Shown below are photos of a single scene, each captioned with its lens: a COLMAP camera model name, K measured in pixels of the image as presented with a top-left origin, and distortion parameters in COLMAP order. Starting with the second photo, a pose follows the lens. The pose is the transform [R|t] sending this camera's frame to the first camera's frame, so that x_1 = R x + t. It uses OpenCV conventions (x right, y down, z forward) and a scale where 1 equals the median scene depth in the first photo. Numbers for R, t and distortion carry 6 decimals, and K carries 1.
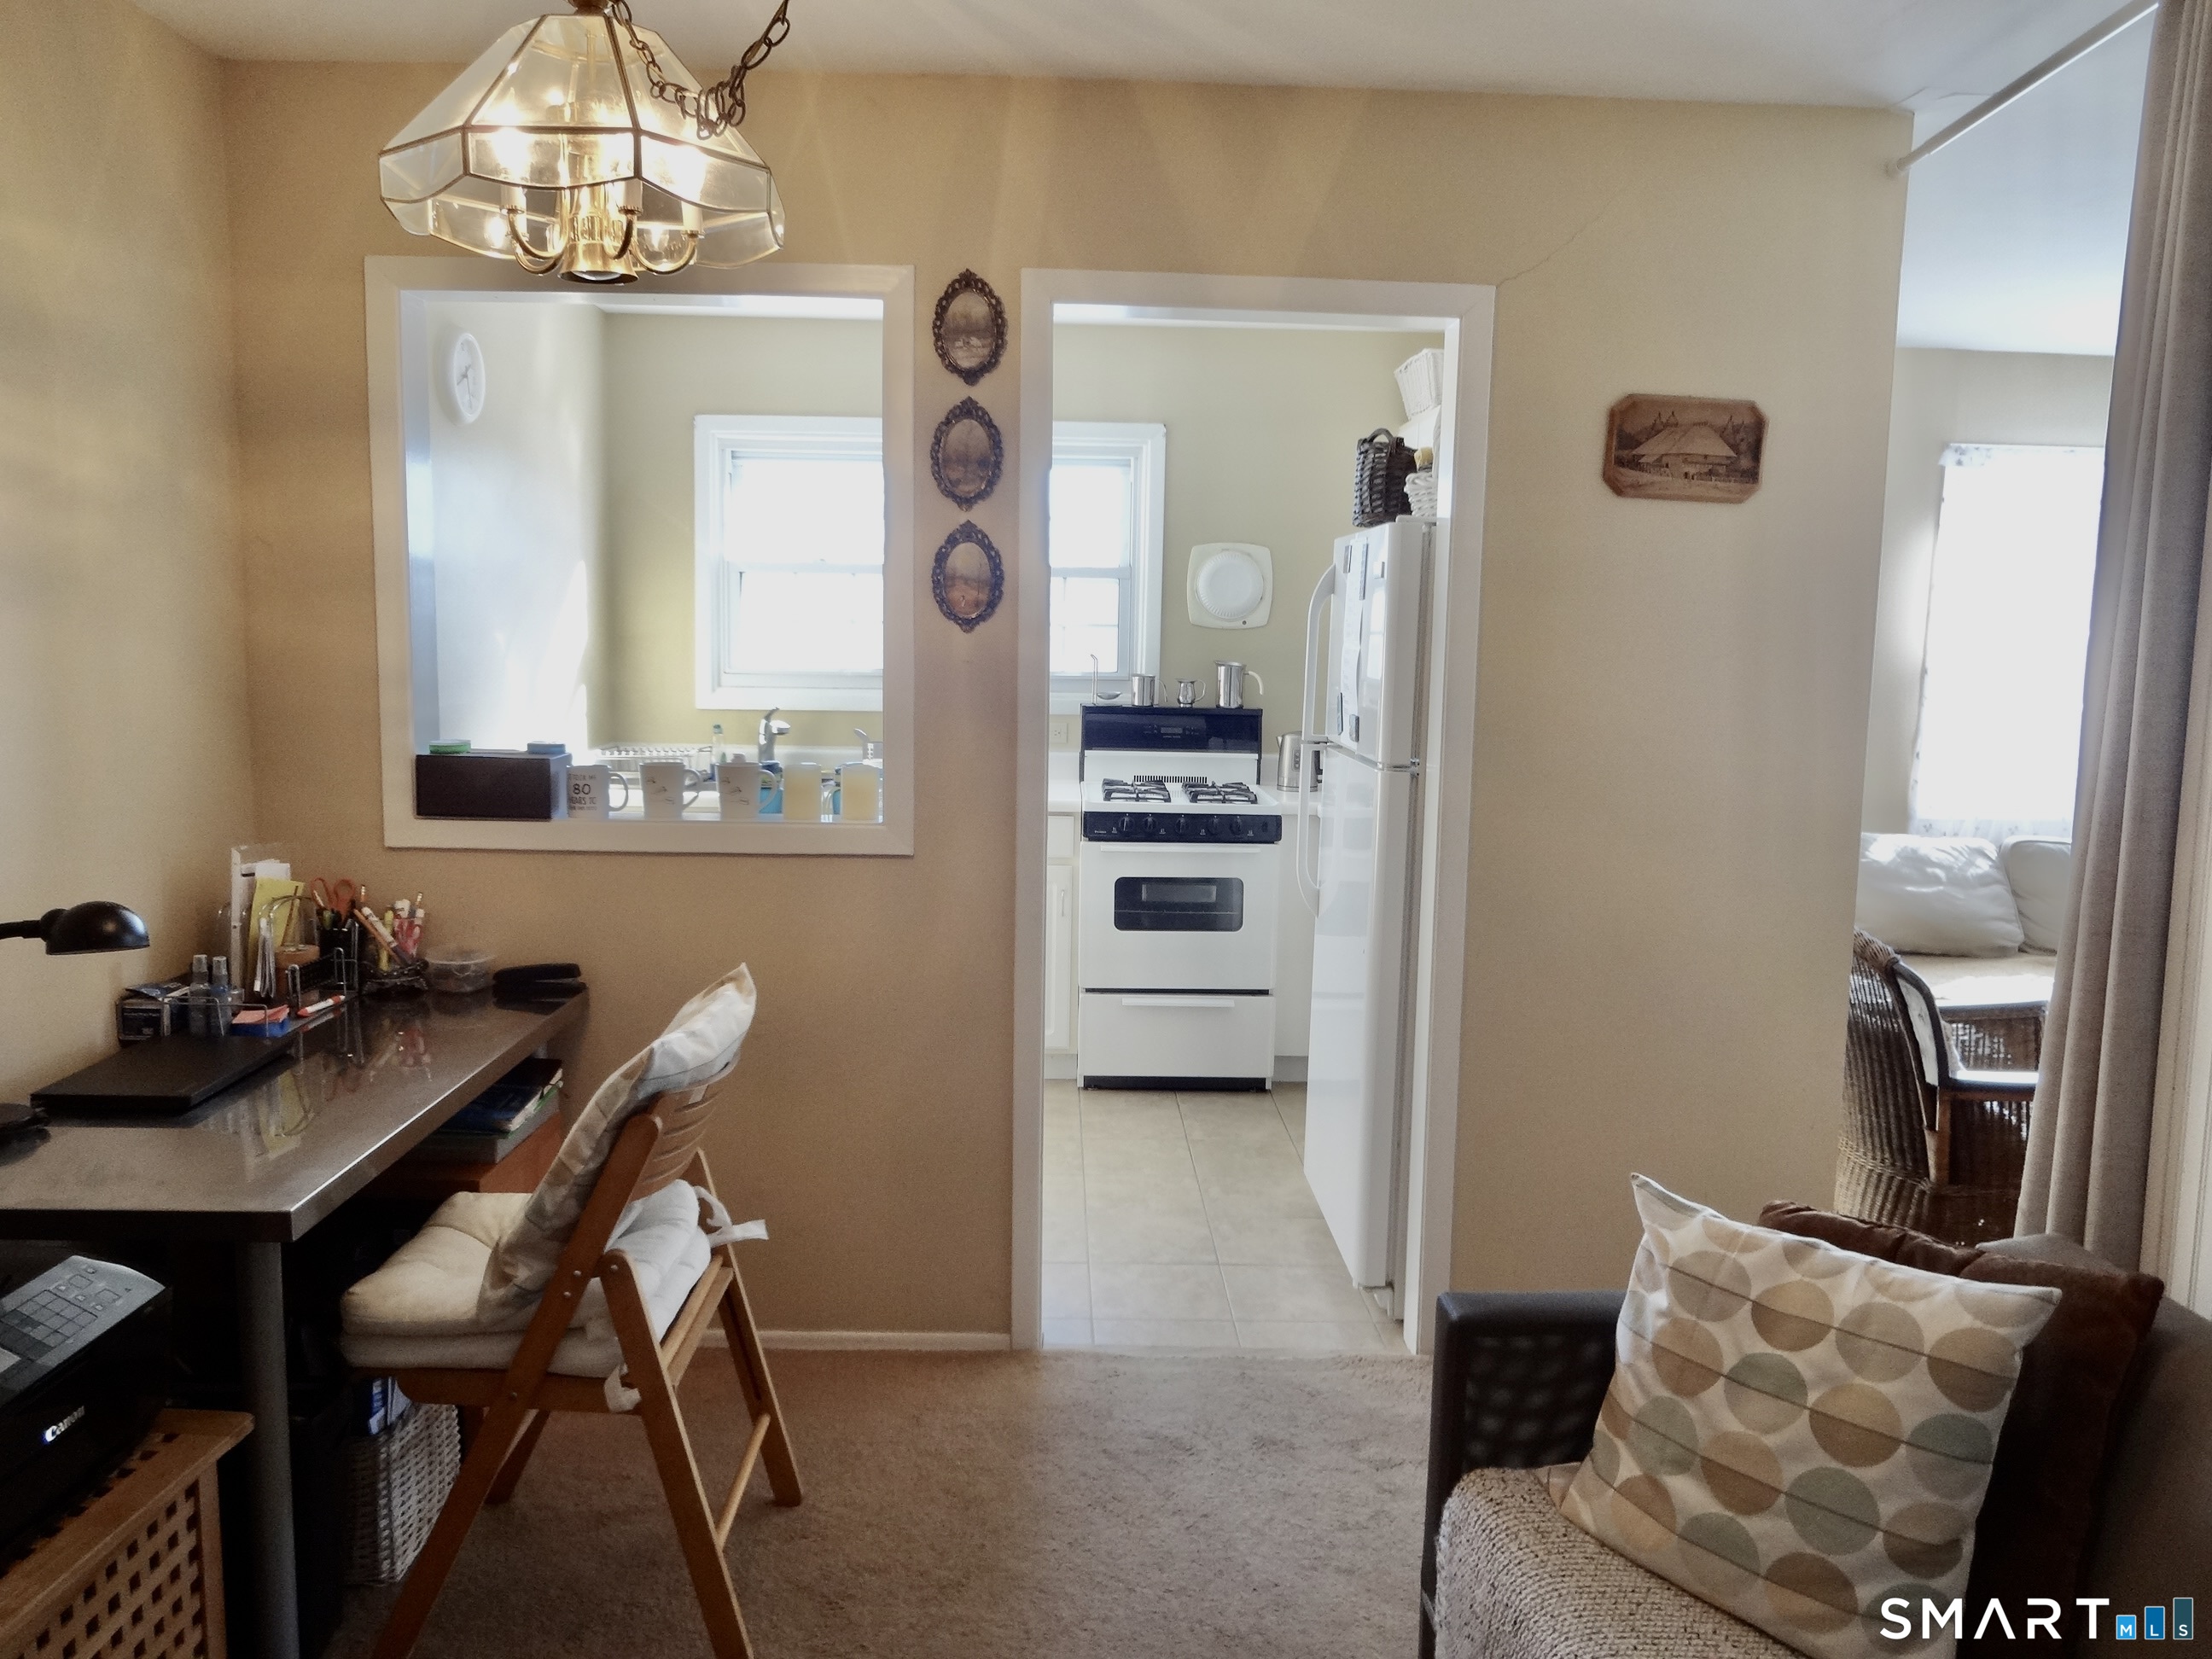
lens RADIAL K [[1650.8, 0, 1098.6], [0, 1650.8, 825.7], [0, 0, 1]] dist [0.008605, -0.015865]
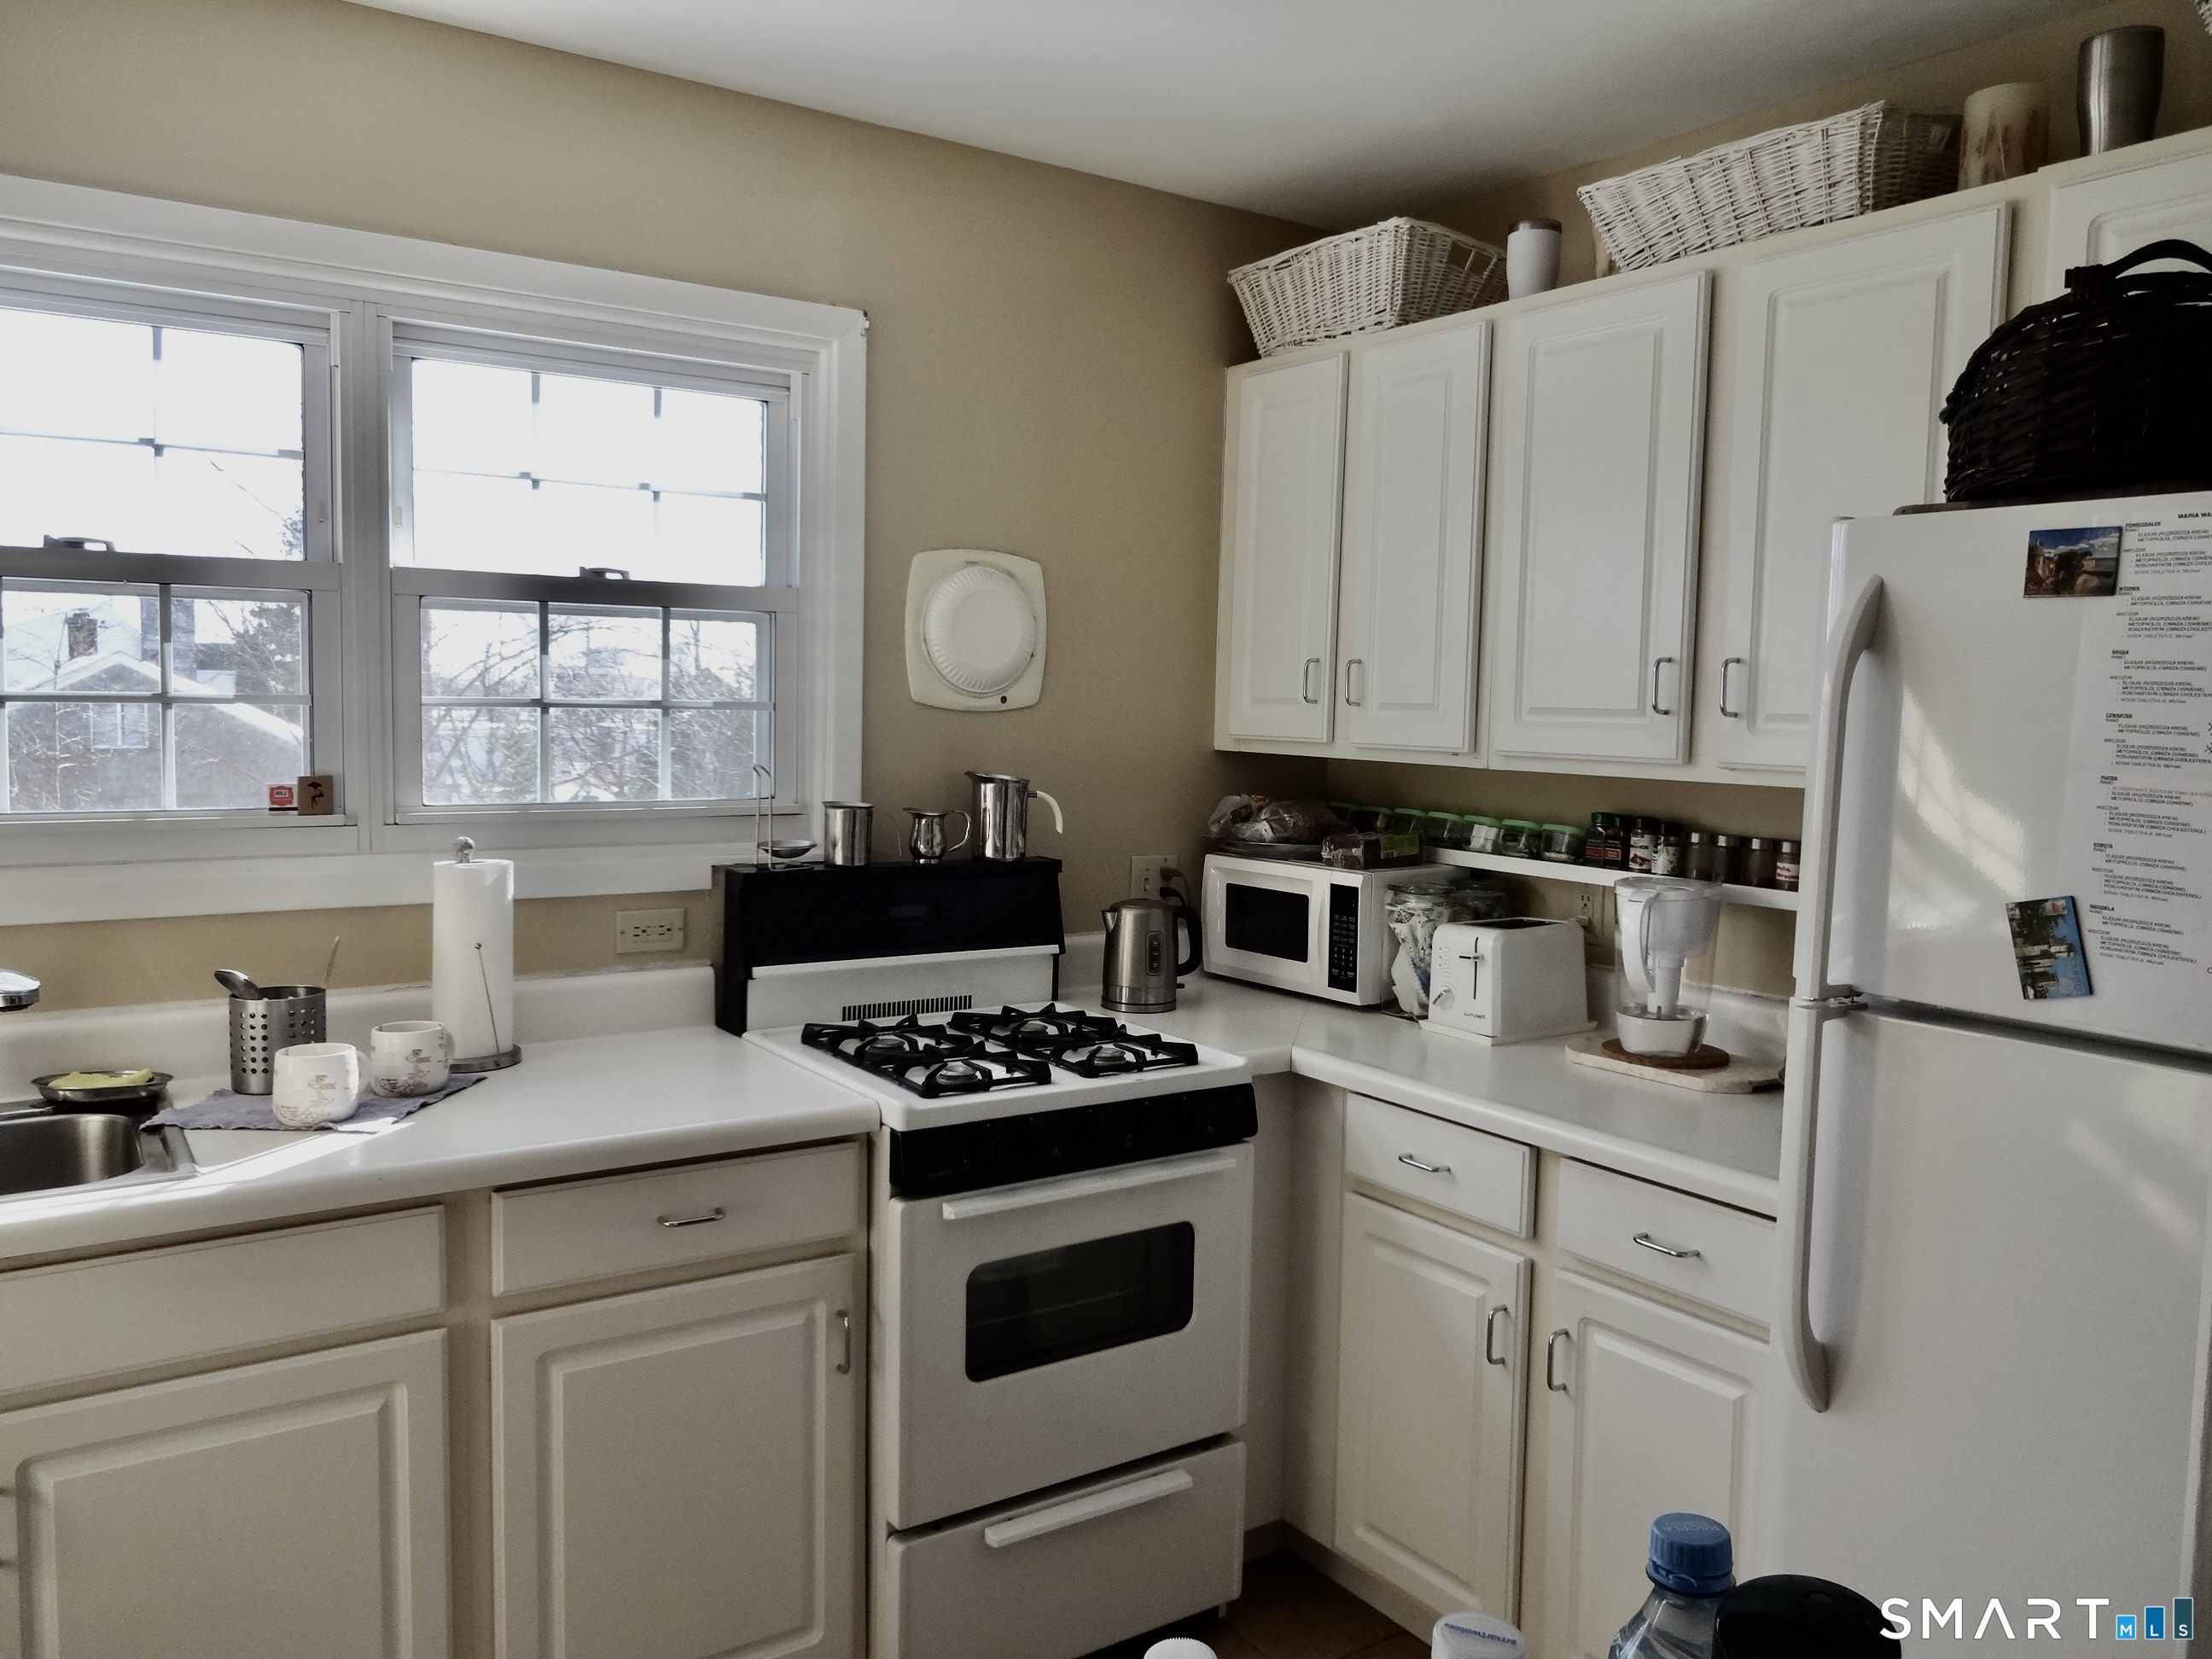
lens RADIAL K [[1650.8, 0, 1110.7], [0, 1650.8, 820.9], [0, 0, 1]] dist [0.008605, -0.015865]
pose [[0.839492, -0.040982, 0.541825, -0.316142], [0.062321, 0.997833, -0.021085, -0.126437], [-0.539787, 0.051467, 0.840227, 0.957232]]
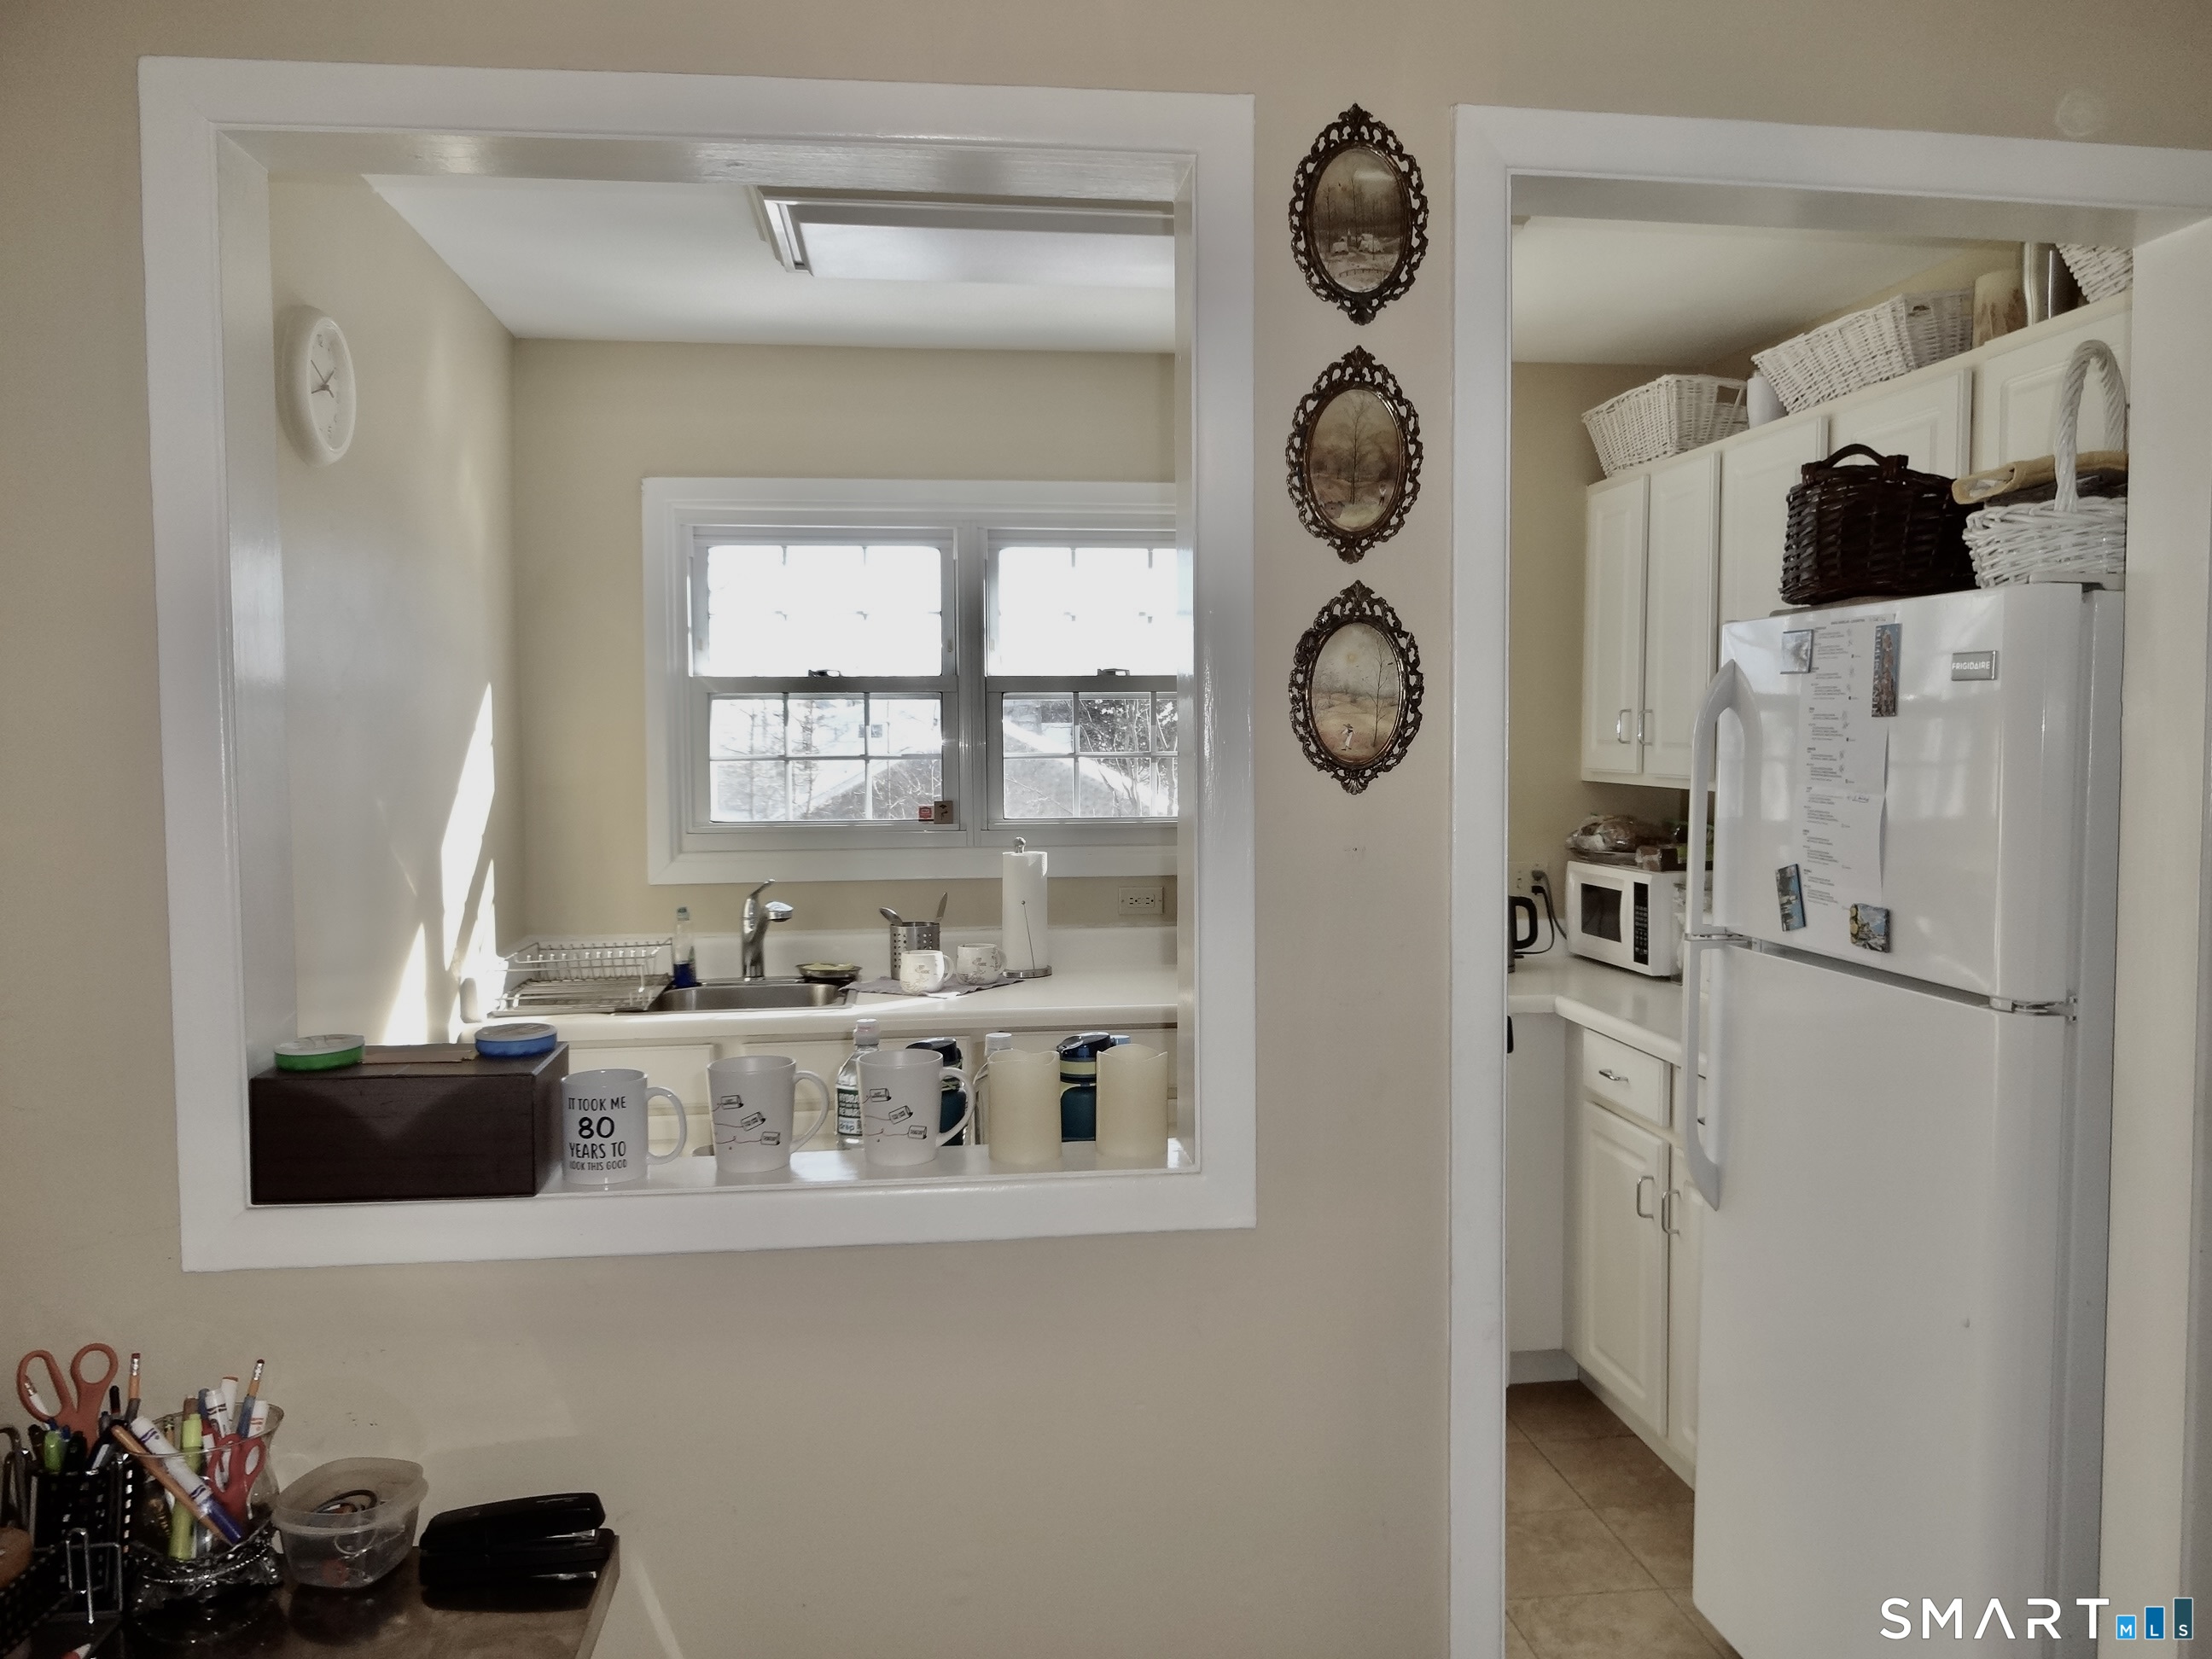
lens RADIAL K [[1650.8, 0, 1100.7], [0, 1650.8, 824.7], [0, 0, 1]] dist [0.008605, -0.015865]
pose [[0.995042, -0.027903, 0.095459, -0.210261], [0.034414, 0.997143, -0.067249, -0.075613], [-0.093309, 0.070201, 0.993159, 0.492378]]
